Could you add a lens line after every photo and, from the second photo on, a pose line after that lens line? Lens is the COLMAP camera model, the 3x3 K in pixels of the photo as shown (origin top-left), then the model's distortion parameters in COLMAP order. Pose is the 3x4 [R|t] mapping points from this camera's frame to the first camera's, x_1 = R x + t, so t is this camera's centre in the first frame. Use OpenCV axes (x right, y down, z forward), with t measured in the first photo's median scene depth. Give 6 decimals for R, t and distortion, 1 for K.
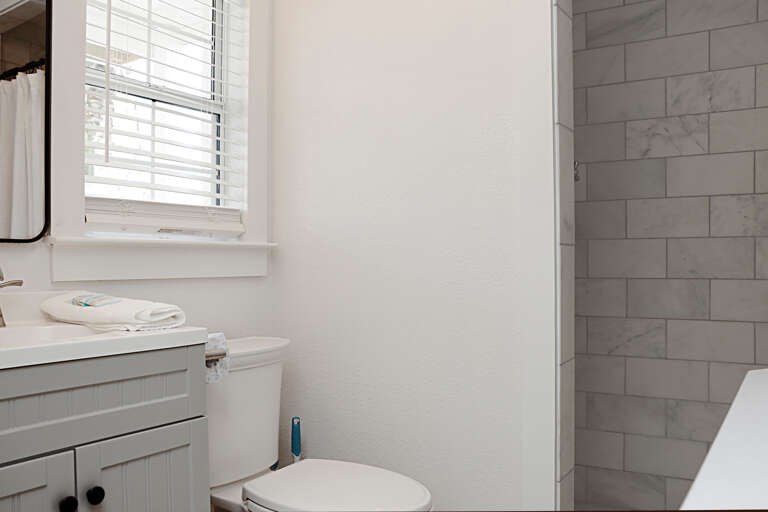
lens RADIAL K [[654.5, 0, 385.1], [0, 654.5, 265.7], [0, 0, 1]] dist [-0.125679, 0.011108]
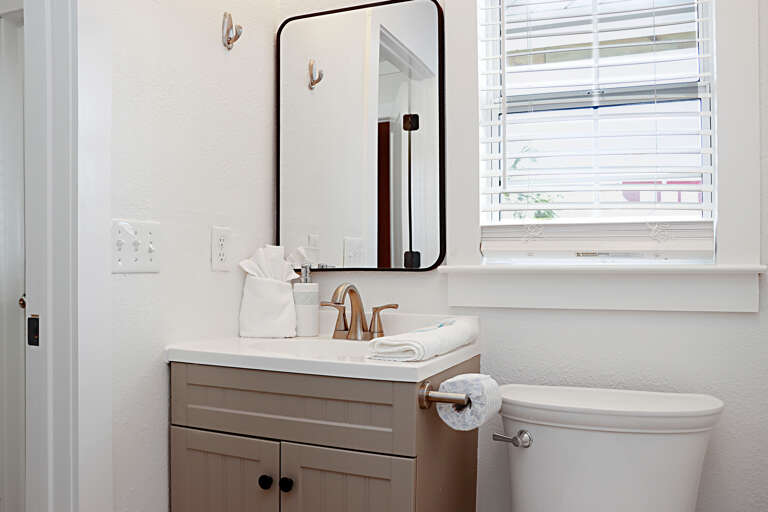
lens RADIAL K [[654.5, 0, 385.1], [0, 654.5, 265.7], [0, 0, 1]] dist [-0.125679, 0.011108]
pose [[0.176249, 0.008058, -0.984313, 0.552310], [-0.004027, 0.999964, 0.007465, -0.050753], [0.984337, 0.002648, 0.176275, 0.652473]]
